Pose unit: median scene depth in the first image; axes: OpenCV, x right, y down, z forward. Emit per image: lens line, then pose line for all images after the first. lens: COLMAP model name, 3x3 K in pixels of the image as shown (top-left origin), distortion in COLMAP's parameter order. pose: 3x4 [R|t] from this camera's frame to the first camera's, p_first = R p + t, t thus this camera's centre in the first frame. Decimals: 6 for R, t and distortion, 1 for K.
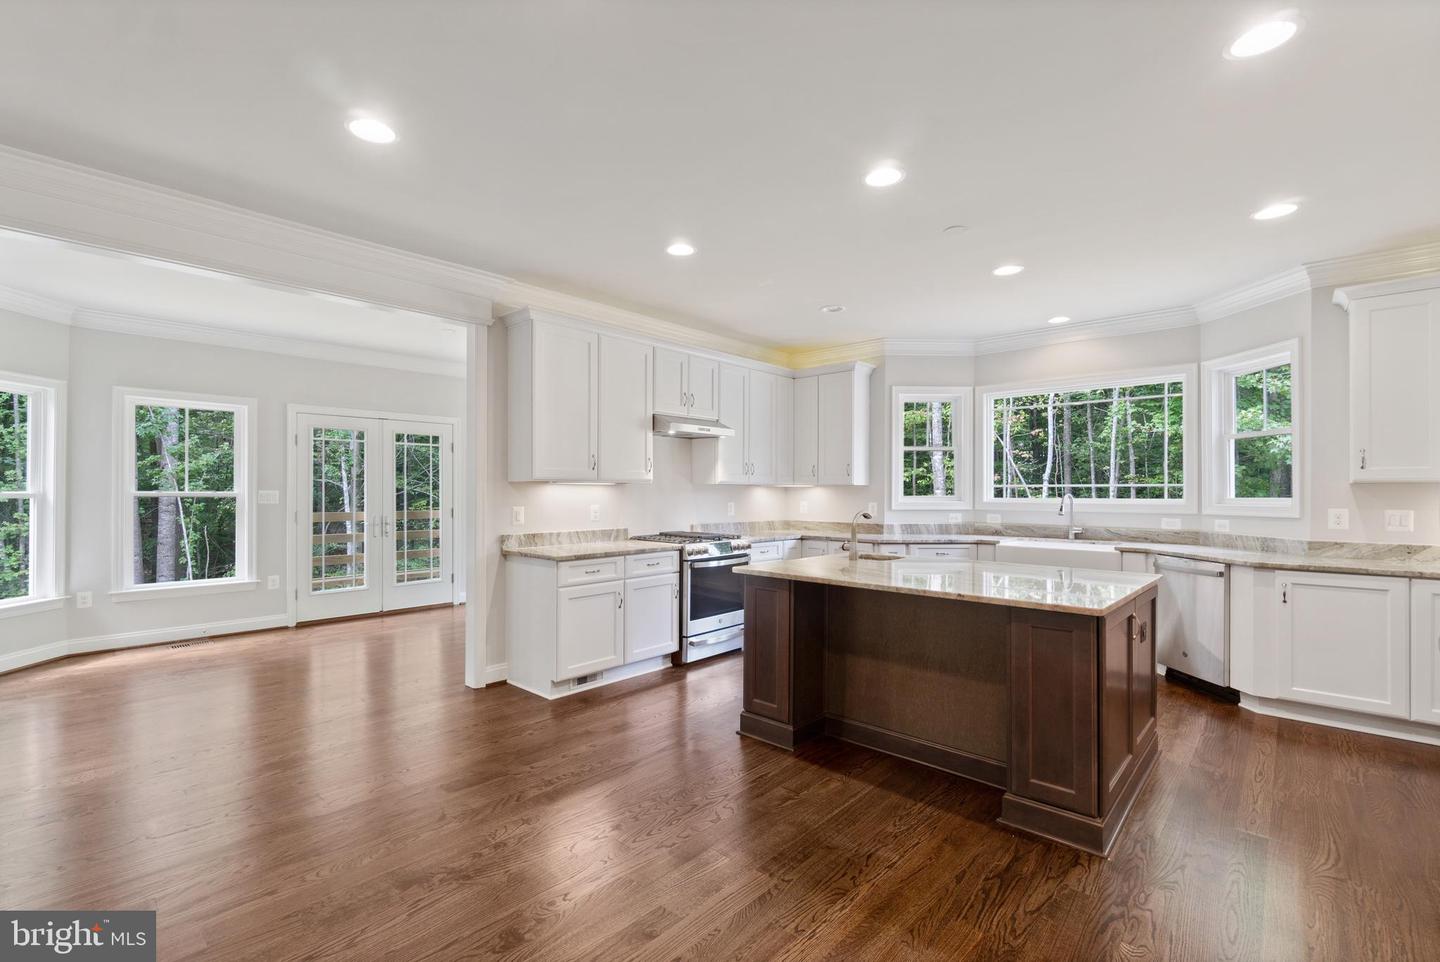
lens RADIAL K [[637.2, 0, 716.4], [0, 637.2, 488.6], [0, 0, 1]] dist [0.001304, -0.000381]
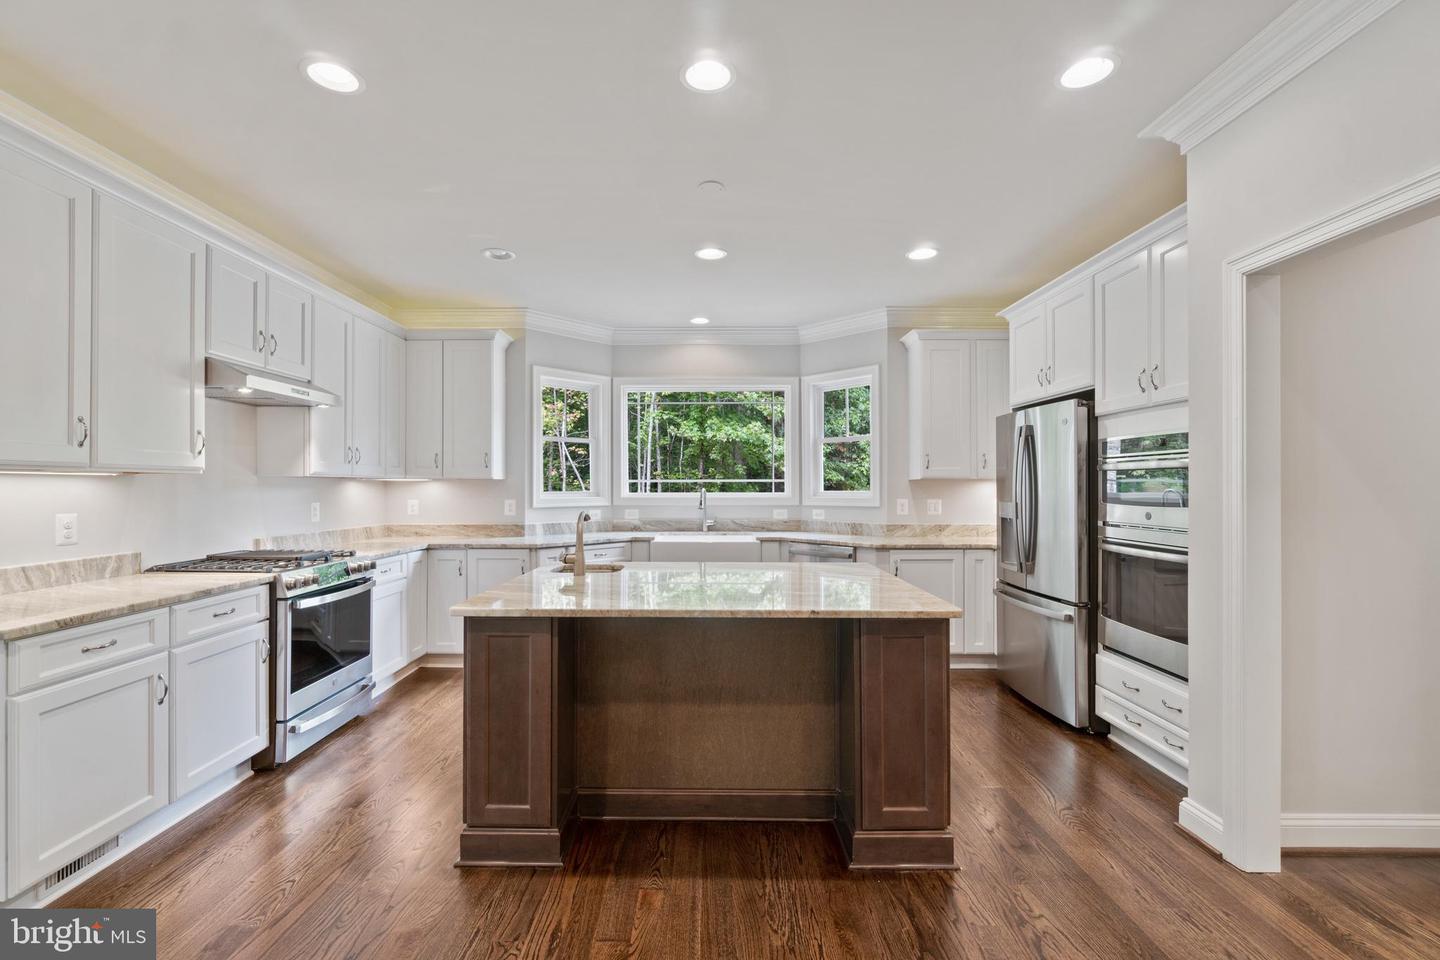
lens RADIAL K [[620.7, 0, 703.9], [0, 620.7, 481.3], [0, 0, 1]] dist [-0.000766, -0.000319]
pose [[0.744203, 0.002913, 0.667947, -0.146189], [-0.000307, 0.999992, -0.004019, 0.000402], [-0.667954, 0.002786, 0.744198, 0.273829]]
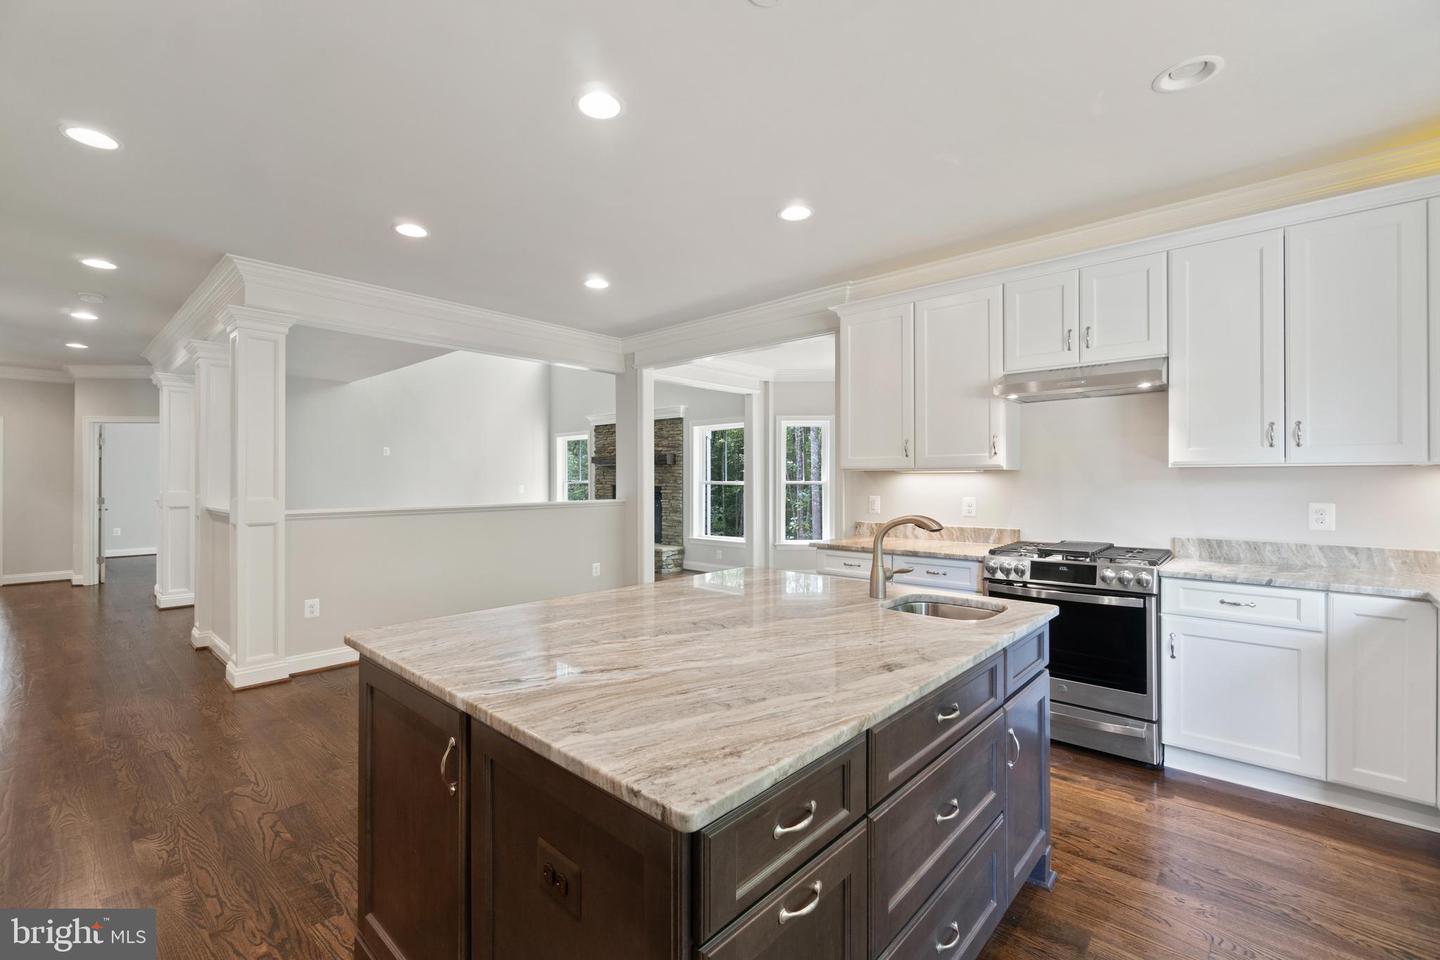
lens RADIAL K [[620.7, 0, 703.9], [0, 620.7, 481.3], [0, 0, 1]] dist [-0.000766, -0.000319]
pose [[-0.007555, -0.000794, -0.999971, 0.645111], [0.004970, 0.999987, -0.000831, 0.003829], [0.999959, -0.004976, -0.007551, 0.689200]]
